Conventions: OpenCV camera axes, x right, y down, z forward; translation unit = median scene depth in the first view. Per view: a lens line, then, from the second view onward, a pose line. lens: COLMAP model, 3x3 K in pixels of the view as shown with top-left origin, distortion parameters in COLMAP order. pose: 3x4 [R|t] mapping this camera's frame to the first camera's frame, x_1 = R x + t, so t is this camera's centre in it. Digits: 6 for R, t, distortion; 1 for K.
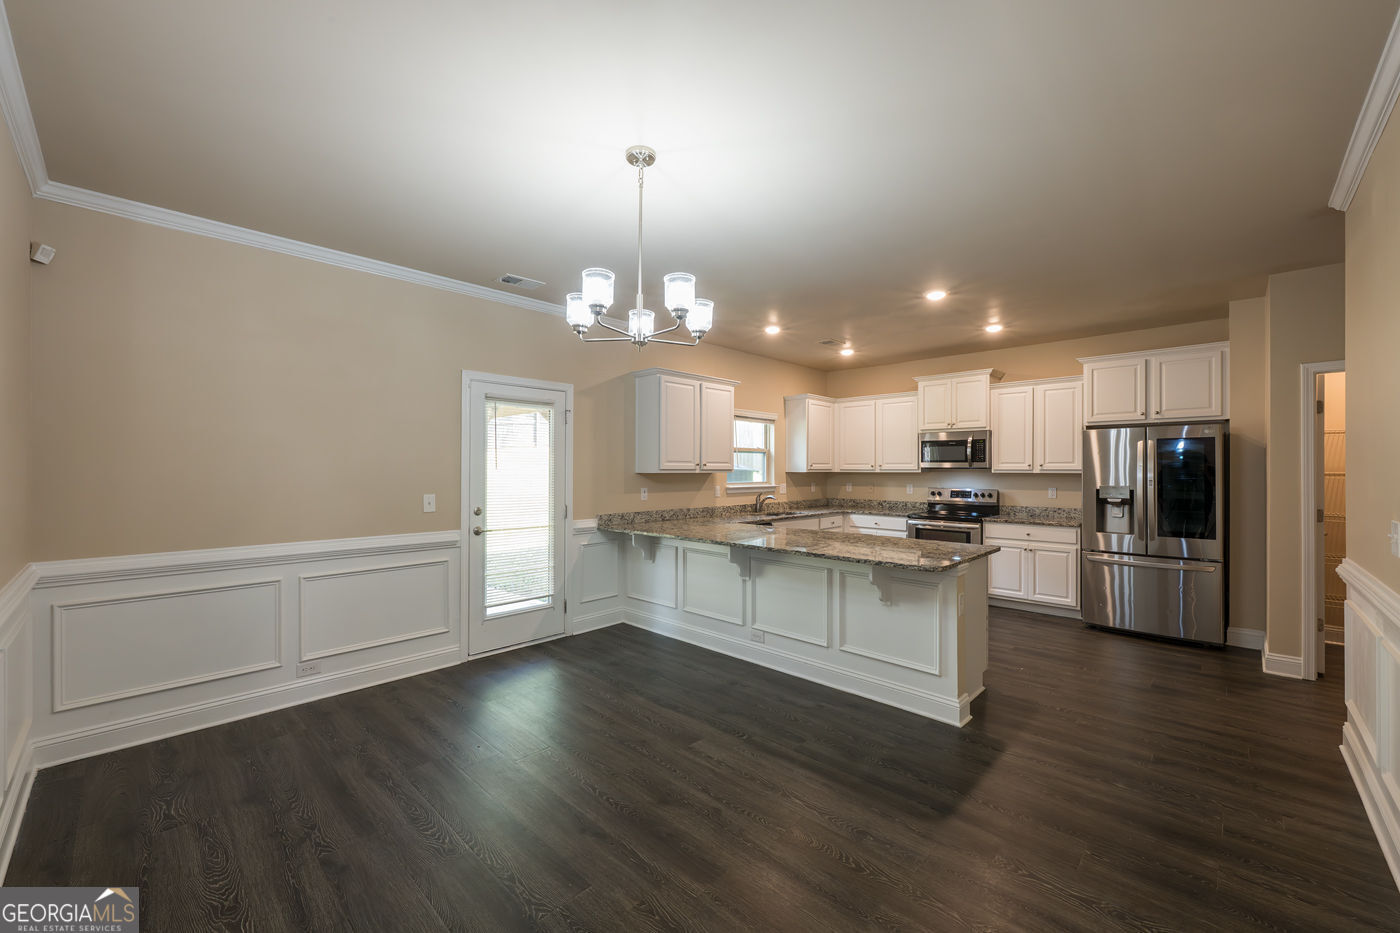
lens RADIAL K [[565.5, 0, 706.2], [0, 565.5, 467.5], [0, 0, 1]] dist [-0.000019, -0.000014]
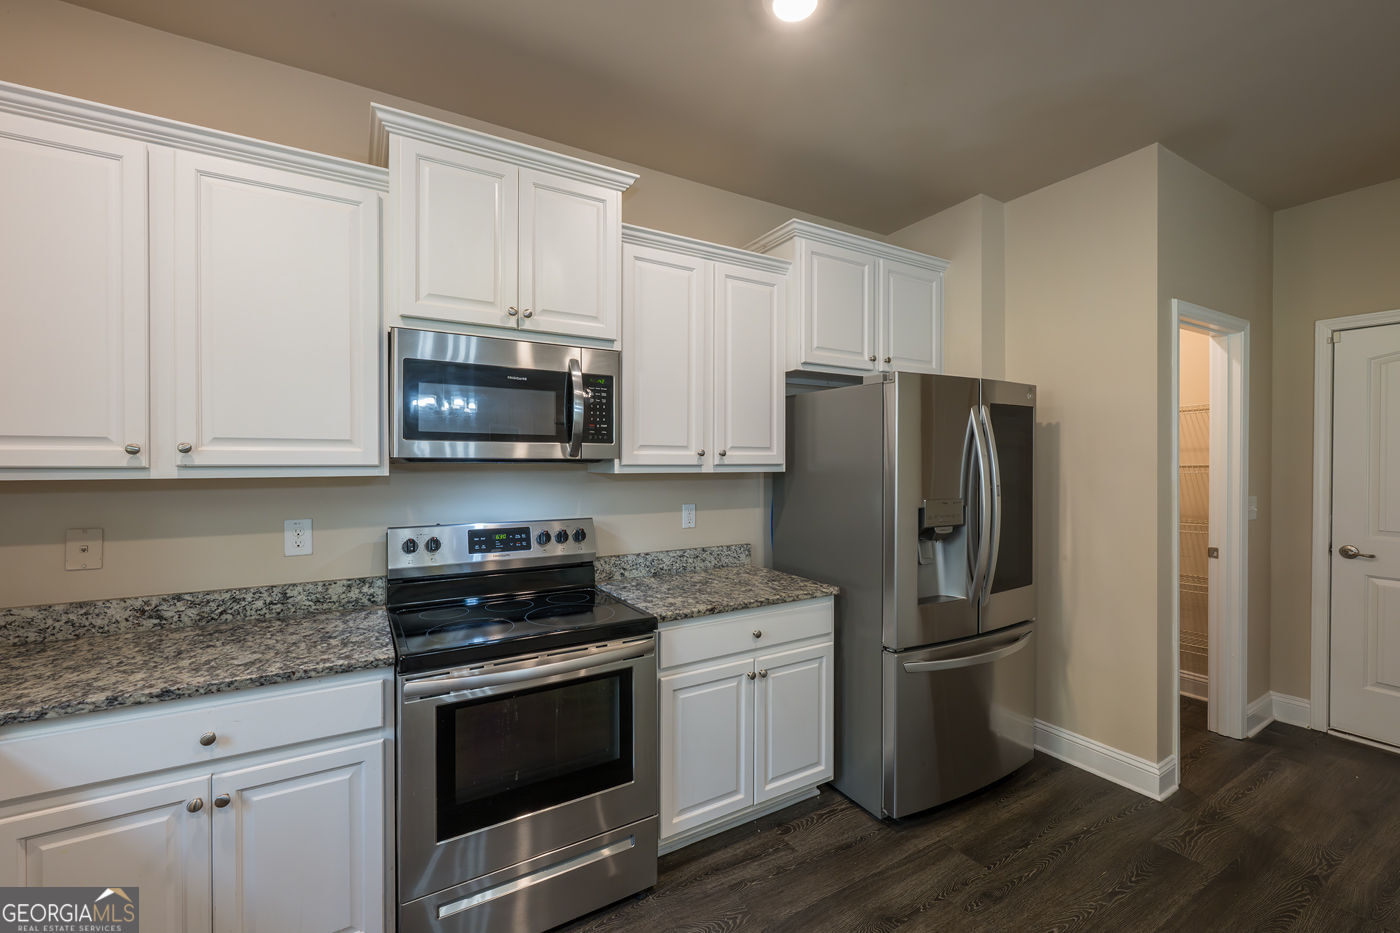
lens RADIAL K [[594.5, 0, 726.9], [0, 594.5, 461.0], [0, 0, 1]] dist [-0.000564, -0.000140]
pose [[0.280605, 0.002618, 0.959820, 0.178925], [-0.003079, 0.999994, -0.001827, 0.002133], [-0.959818, -0.002443, 0.280611, 0.901707]]
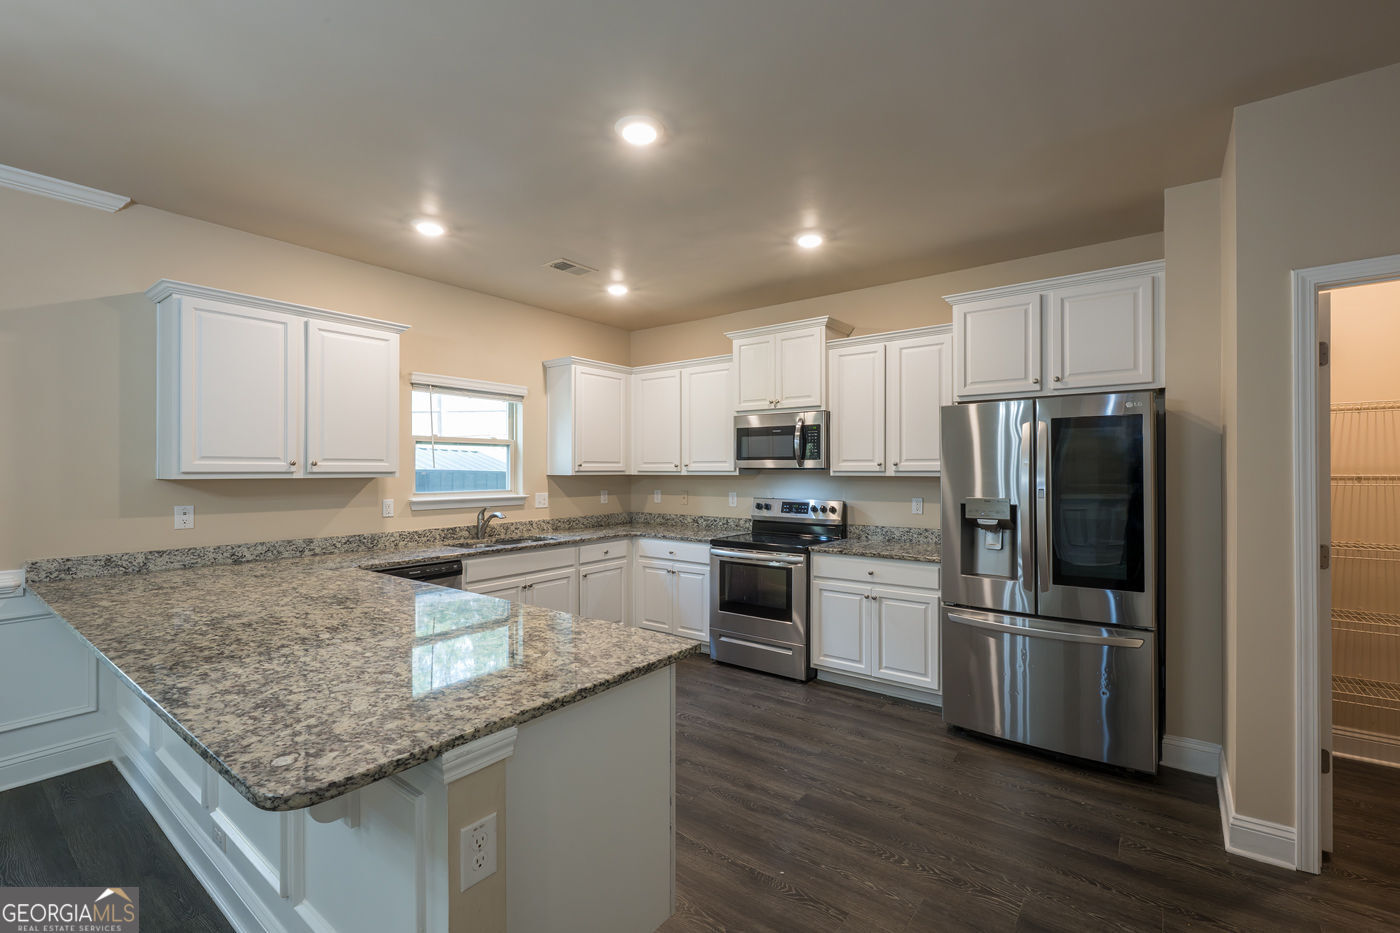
lens RADIAL K [[602.2, 0, 700.0], [0, 602.2, 466.5], [0, 0, 1]] dist [0.000547, -0.000468]
pose [[0.995759, -0.001648, 0.091990, 0.316063], [0.001895, 0.999995, -0.002590, 0.000180], [-0.091985, 0.002753, 0.995757, 0.345015]]
